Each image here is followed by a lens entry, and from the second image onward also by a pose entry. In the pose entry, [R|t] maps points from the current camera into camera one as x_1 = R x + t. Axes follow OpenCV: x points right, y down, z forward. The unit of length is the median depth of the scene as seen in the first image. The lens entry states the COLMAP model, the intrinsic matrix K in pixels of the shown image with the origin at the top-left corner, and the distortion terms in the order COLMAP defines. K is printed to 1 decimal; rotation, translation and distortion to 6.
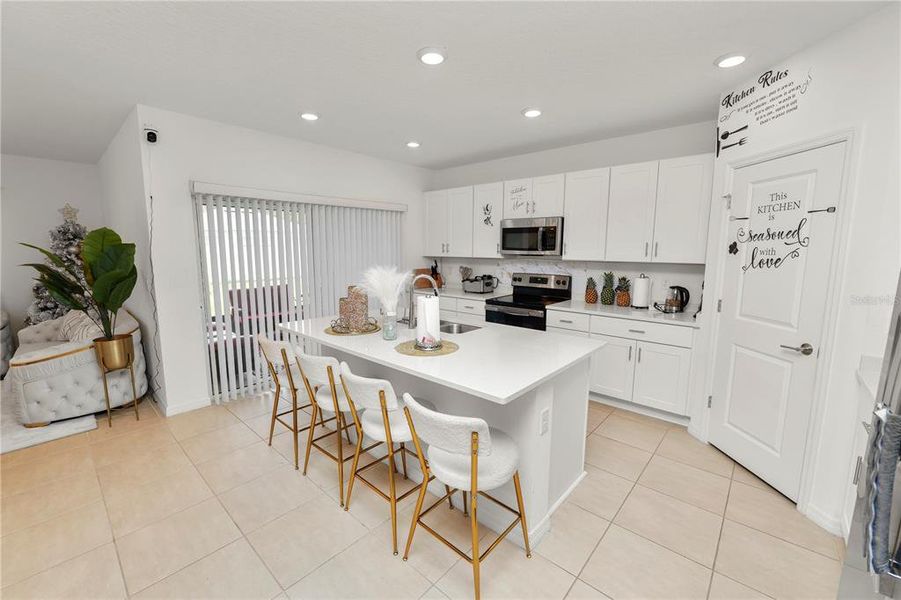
lens RADIAL K [[368.7, 0, 455.3], [0, 368.7, 296.0], [0, 0, 1]] dist [-0.004872, -0.001228]
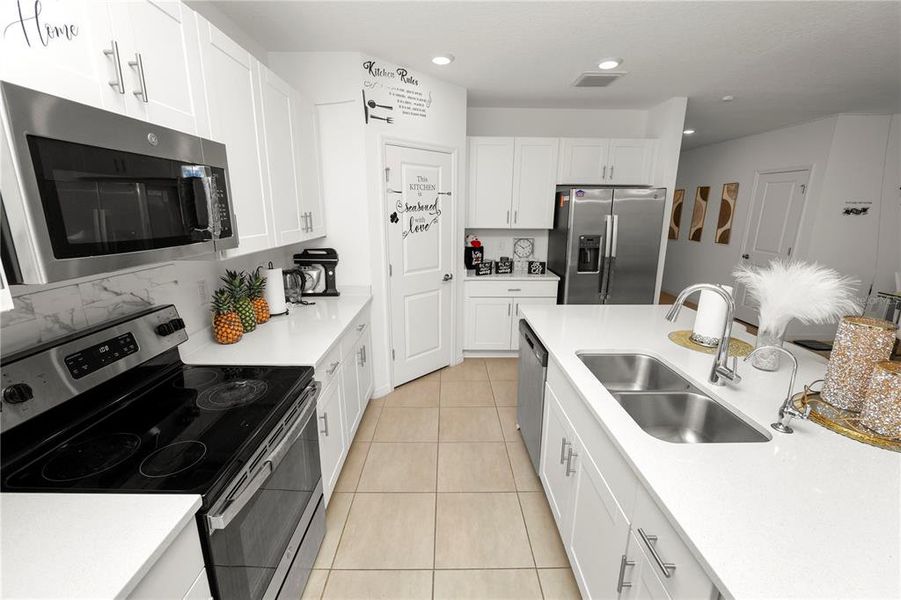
lens RADIAL K [[368.7, 0, 449.4], [0, 368.7, 297.1], [0, 0, 1]] dist [-0.004872, -0.001228]
pose [[-0.663024, -0.183879, 0.725664, -0.187524], [0.090513, 0.942560, 0.321539, -0.199629], [-0.743106, 0.278870, -0.608297, 1.305248]]
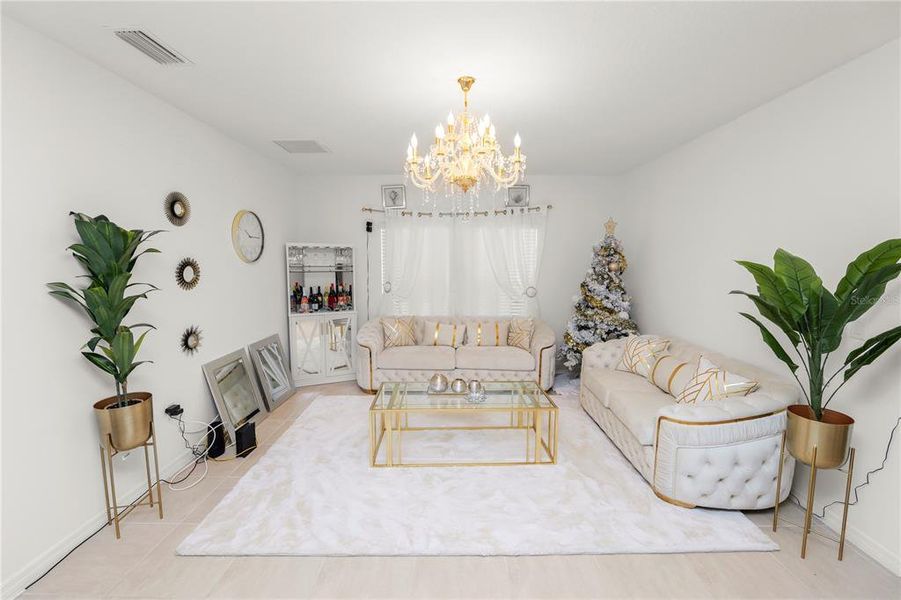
lens RADIAL K [[368.7, 0, 453.1], [0, 368.7, 298.0], [0, 0, 1]] dist [-0.004872, -0.001228]
pose [[0.667247, 0.076019, -0.740947, -0.828295], [-0.101468, 0.994781, 0.010686, -0.021874], [0.737893, 0.068052, 0.671479, 0.115875]]
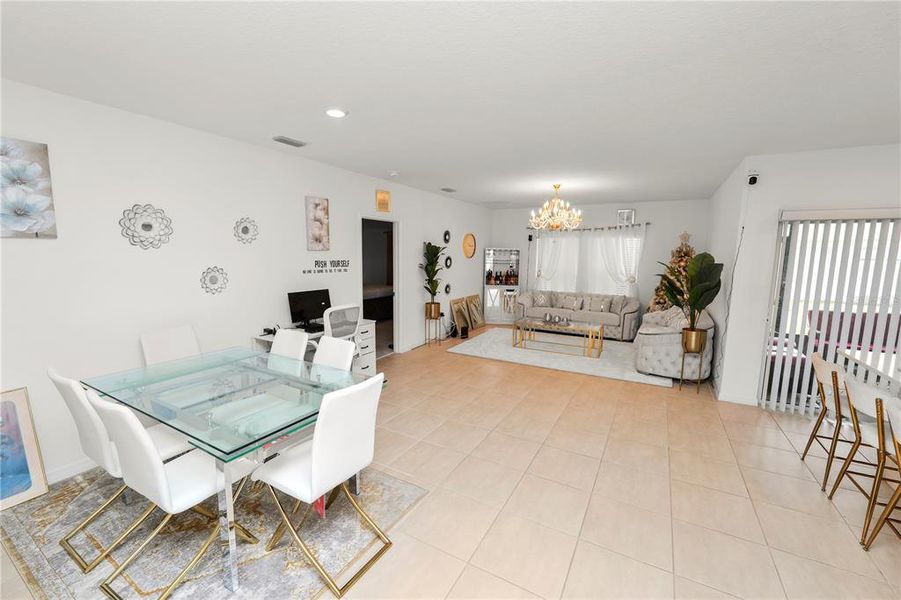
lens RADIAL K [[368.7, 0, 447.4], [0, 368.7, 298.8], [0, 0, 1]] dist [-0.004872, -0.001228]
pose [[0.205999, 0.122402, -0.970867, 0.199428], [-0.142679, 0.985300, 0.093948, 0.000273], [0.968095, 0.119170, 0.220435, -0.214511]]
